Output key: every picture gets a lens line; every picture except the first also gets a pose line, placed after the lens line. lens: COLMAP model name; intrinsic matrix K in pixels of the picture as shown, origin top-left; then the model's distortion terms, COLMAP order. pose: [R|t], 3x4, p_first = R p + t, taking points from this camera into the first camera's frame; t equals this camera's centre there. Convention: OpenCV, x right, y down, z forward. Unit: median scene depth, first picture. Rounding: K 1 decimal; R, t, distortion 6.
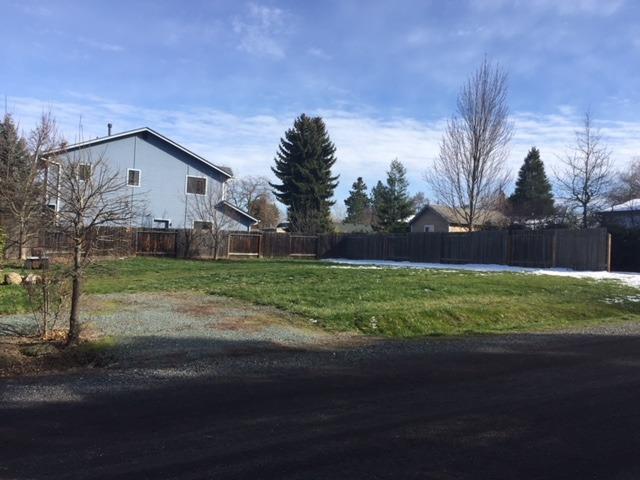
lens RADIAL K [[545.2, 0, 319.3], [0, 545.2, 238.7], [0, 0, 1]] dist [0.067165, -0.085478]
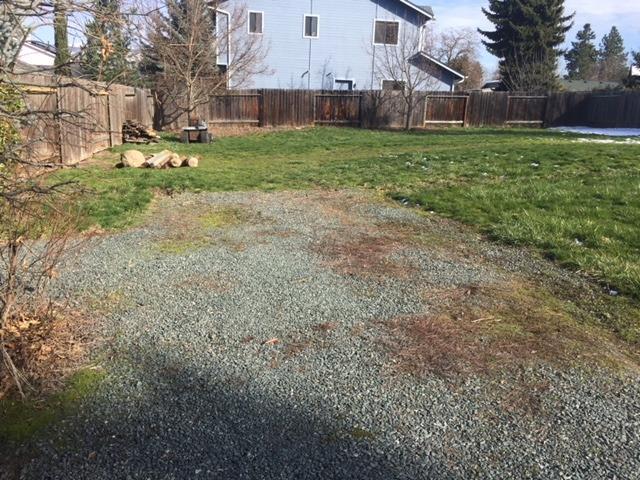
lens RADIAL K [[545.2, 0, 320.5], [0, 545.2, 239.8], [0, 0, 1]] dist [0.067165, -0.085478]
pose [[0.940962, 0.065669, -0.332081, -0.033036], [0.015649, 0.971515, 0.236459, 0.003951], [0.338150, -0.227696, 0.913131, 0.184737]]
